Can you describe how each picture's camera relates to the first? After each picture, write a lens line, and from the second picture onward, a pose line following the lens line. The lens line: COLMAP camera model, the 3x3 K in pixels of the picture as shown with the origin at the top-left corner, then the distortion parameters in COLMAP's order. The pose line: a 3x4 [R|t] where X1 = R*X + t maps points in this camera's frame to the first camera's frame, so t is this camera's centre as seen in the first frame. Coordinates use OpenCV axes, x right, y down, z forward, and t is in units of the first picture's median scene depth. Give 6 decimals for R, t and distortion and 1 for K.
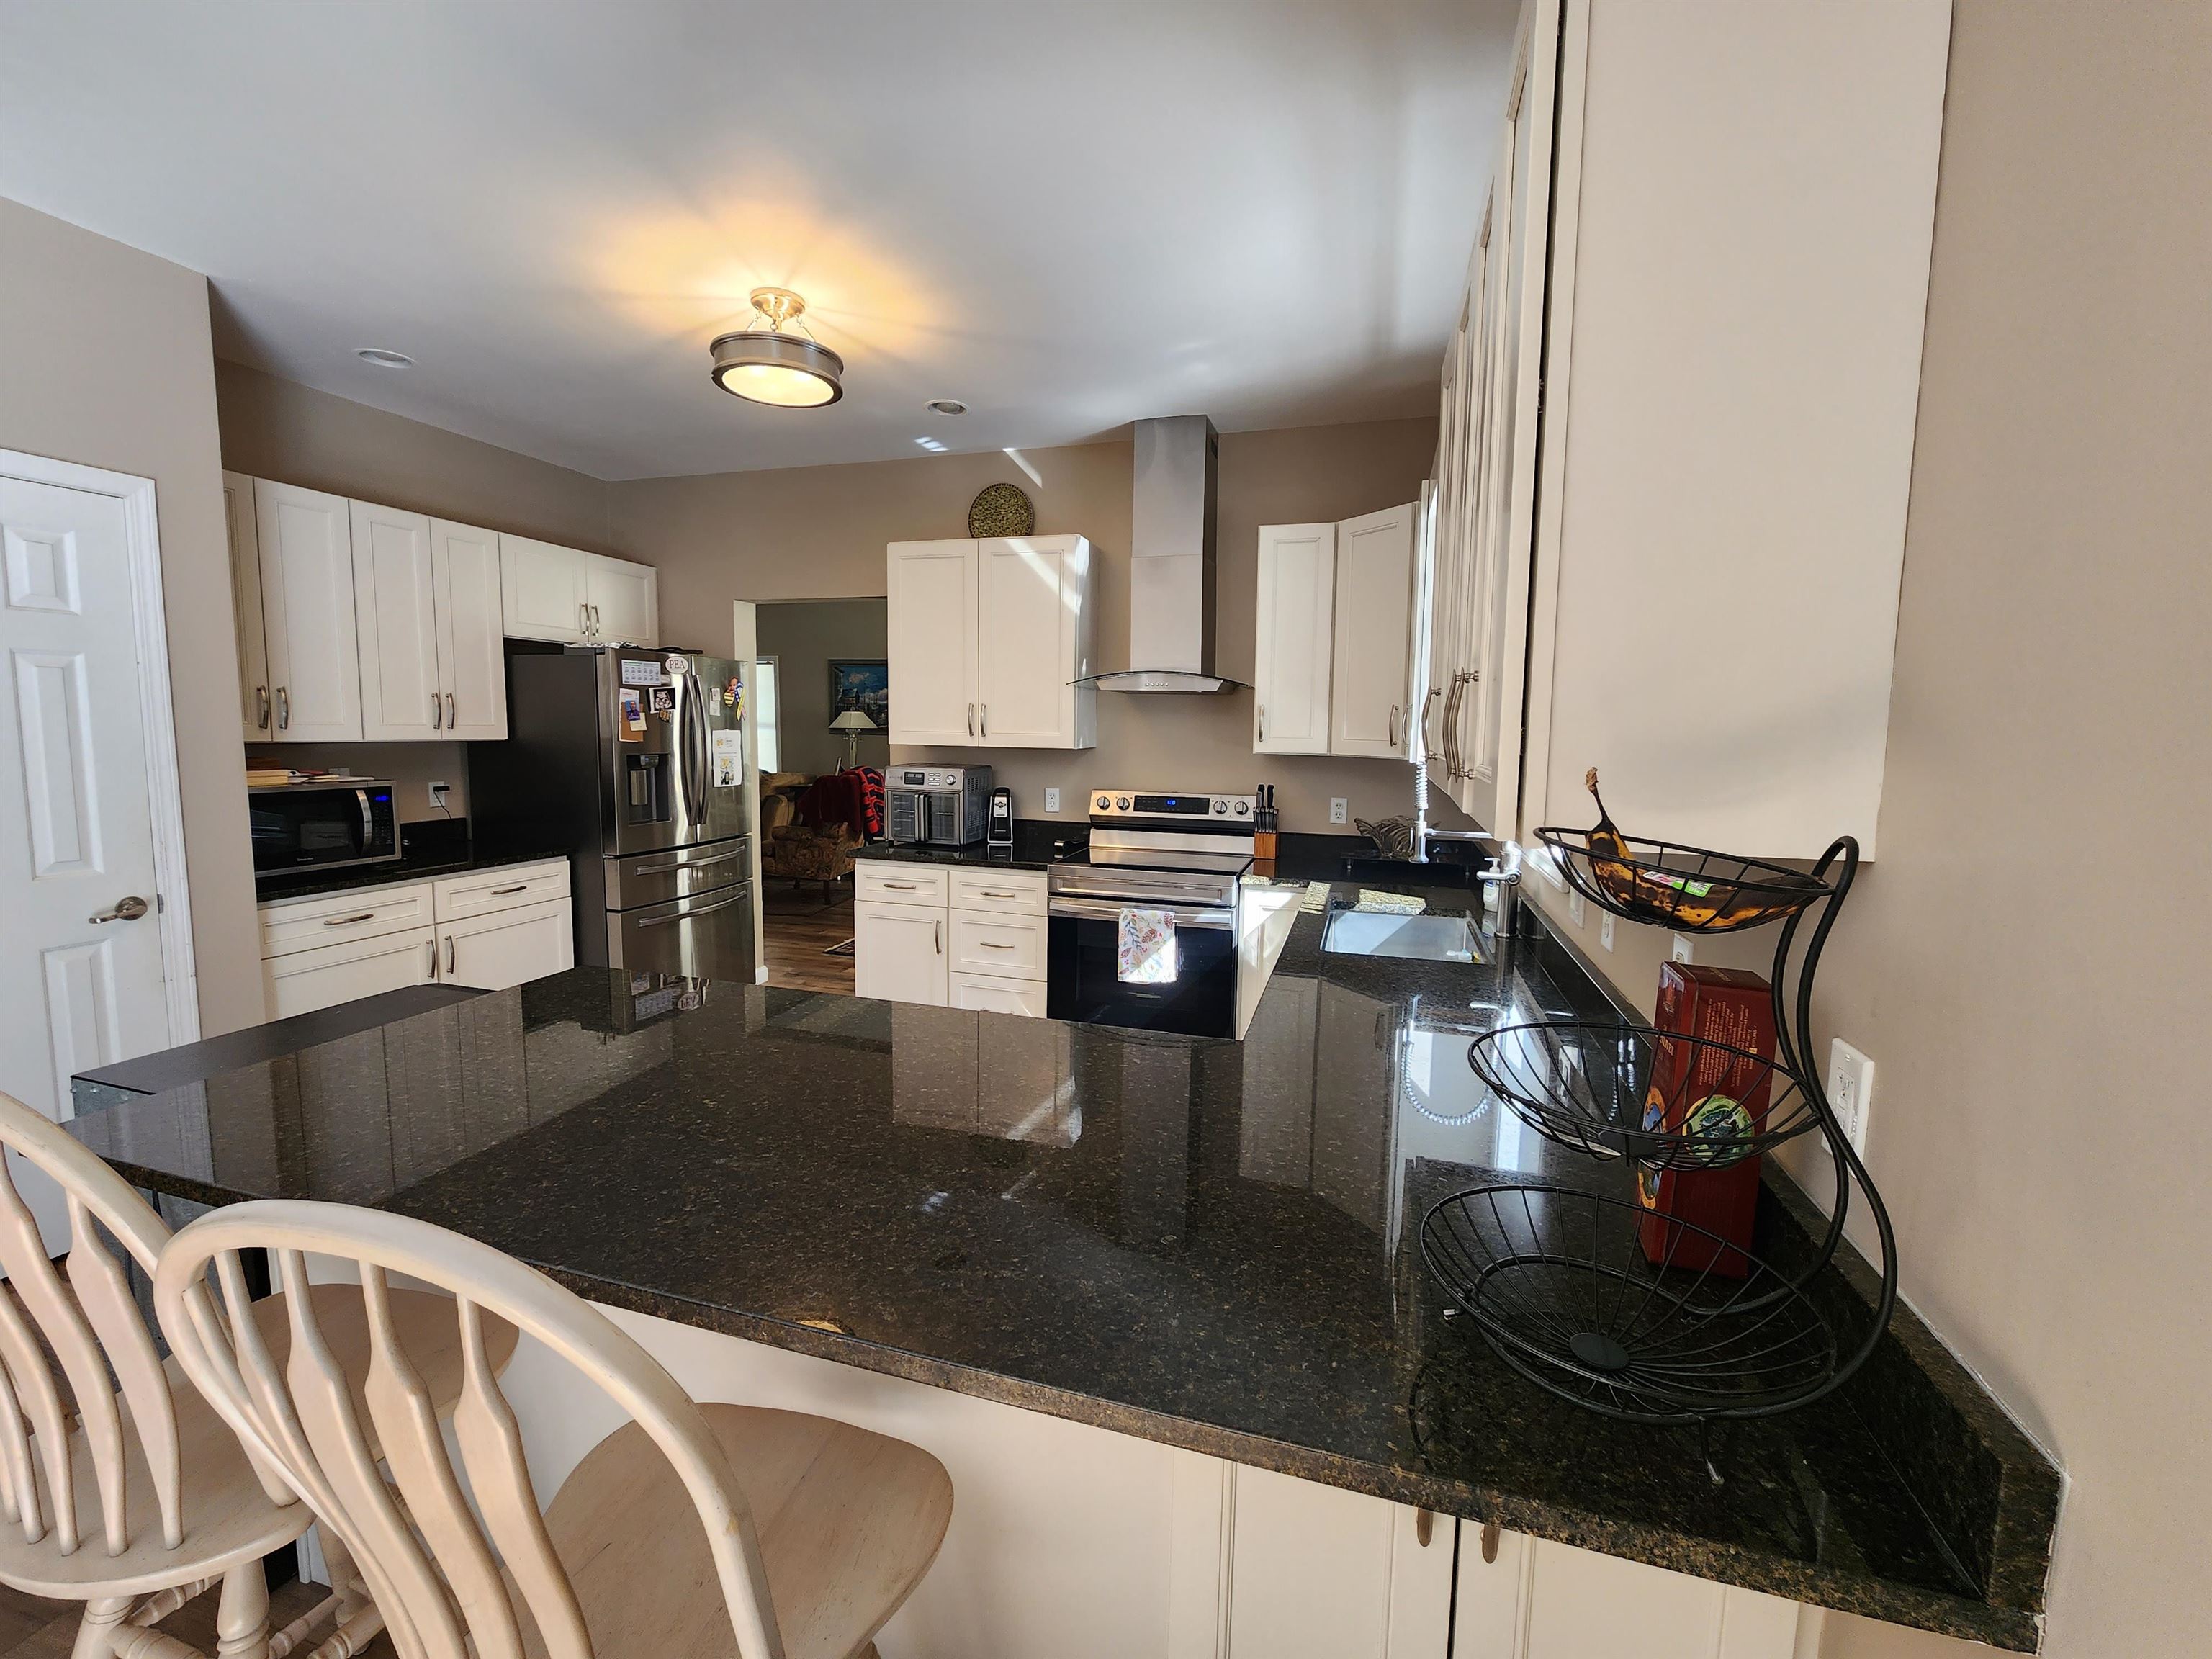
lens RADIAL K [[917.7, 0, 1106.3], [0, 917.7, 815.7], [0, 0, 1]] dist [-0.001431, -0.000982]
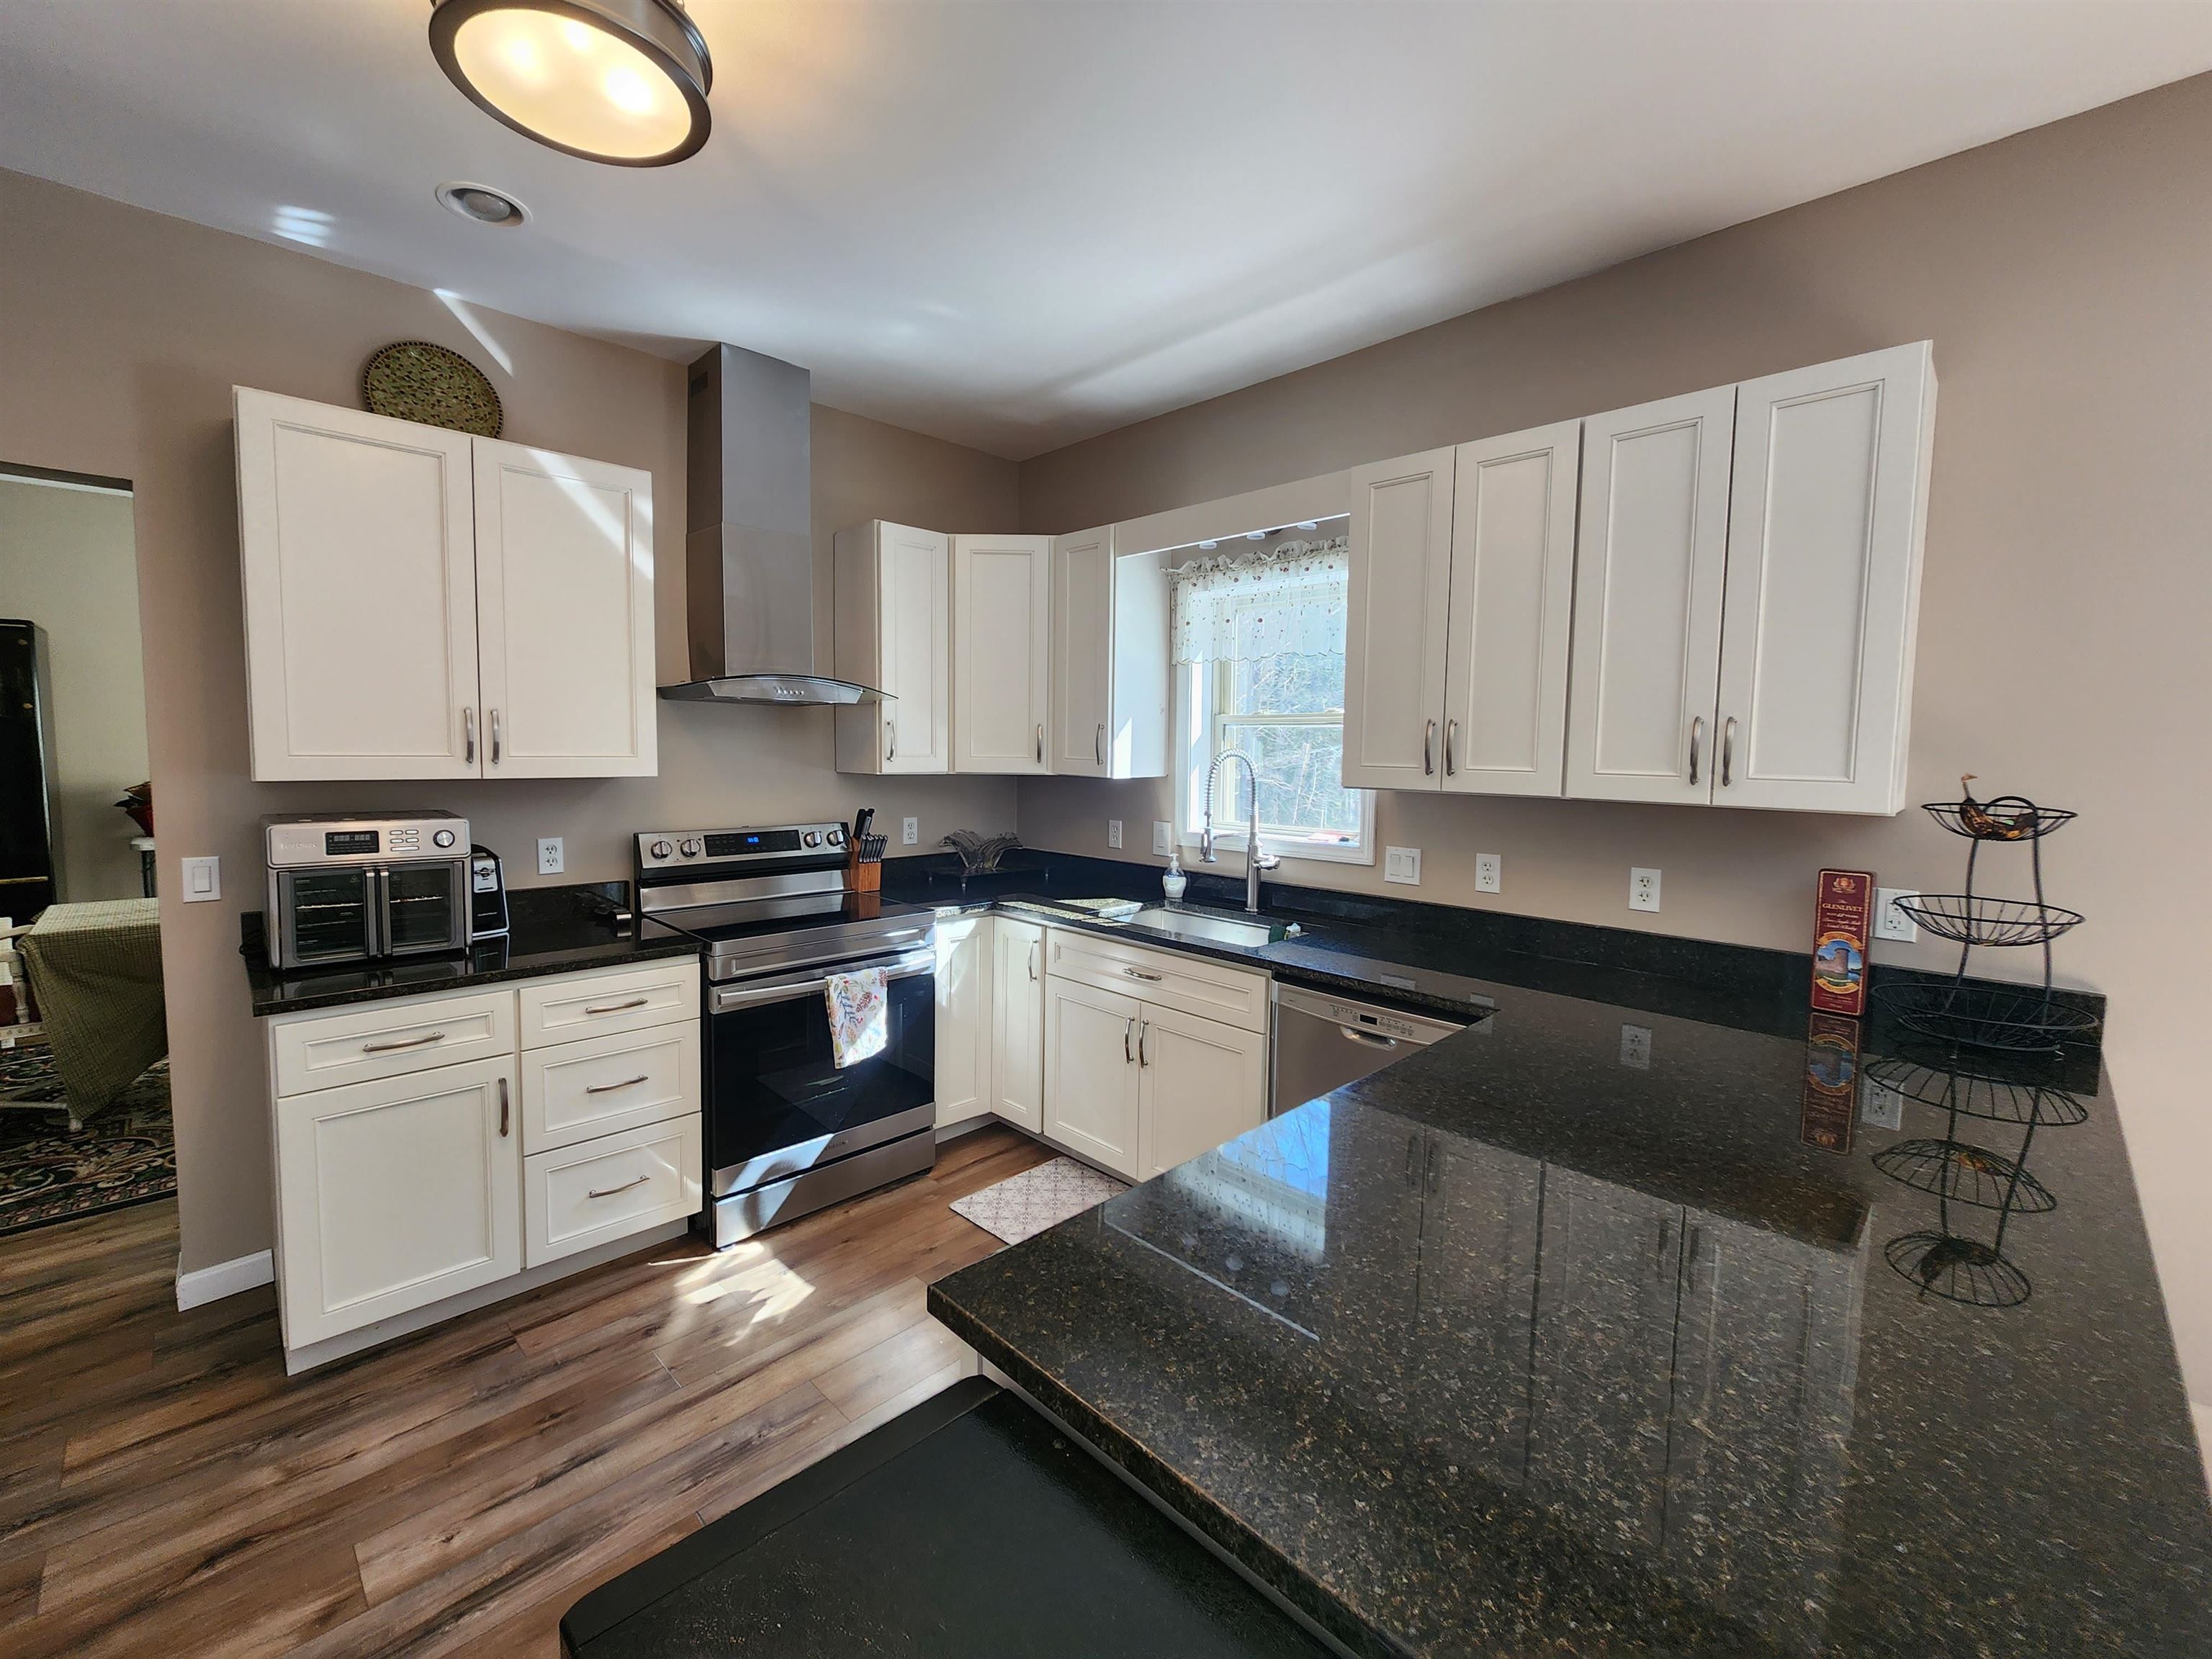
lens RADIAL K [[917.7, 0, 1092.5], [0, 917.7, 810.0], [0, 0, 1]] dist [-0.001431, -0.000982]
pose [[0.476848, -0.070284, 0.876171, -0.486694], [0.082368, 0.995985, 0.035066, -0.044110], [-0.875118, 0.055447, 0.480723, 0.368145]]
